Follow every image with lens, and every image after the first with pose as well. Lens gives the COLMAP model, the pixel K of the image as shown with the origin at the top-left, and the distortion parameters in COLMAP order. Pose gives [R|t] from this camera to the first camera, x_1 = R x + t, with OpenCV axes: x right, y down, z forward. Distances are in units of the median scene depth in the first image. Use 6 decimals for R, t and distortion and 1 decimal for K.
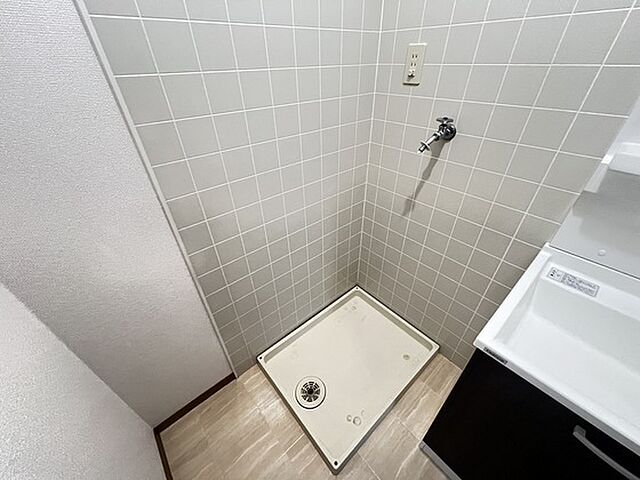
lens RADIAL K [[256.9, 0, 322.2], [0, 256.9, 240.3], [0, 0, 1]] dist [0.001216, 0.000366]
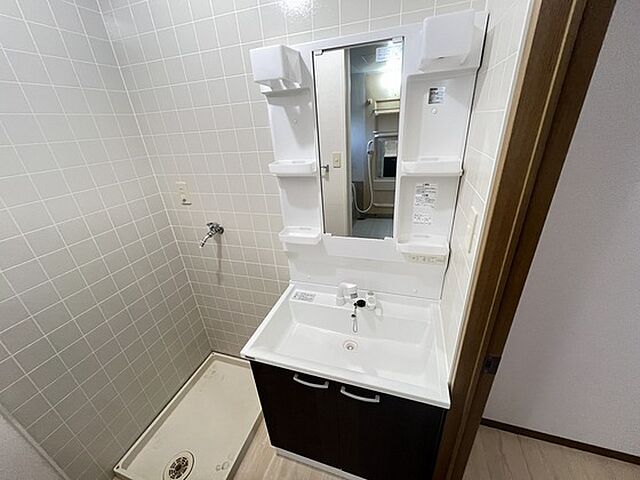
lens RADIAL K [[256.9, 0, 319.2], [0, 256.9, 239.5], [0, 0, 1]] dist [0.001216, 0.000366]
pose [[0.856682, -0.255154, 0.448322, 0.265195], [0.343382, 0.930638, -0.126502, 0.038353], [-0.384948, 0.262318, 0.884875, -0.530724]]
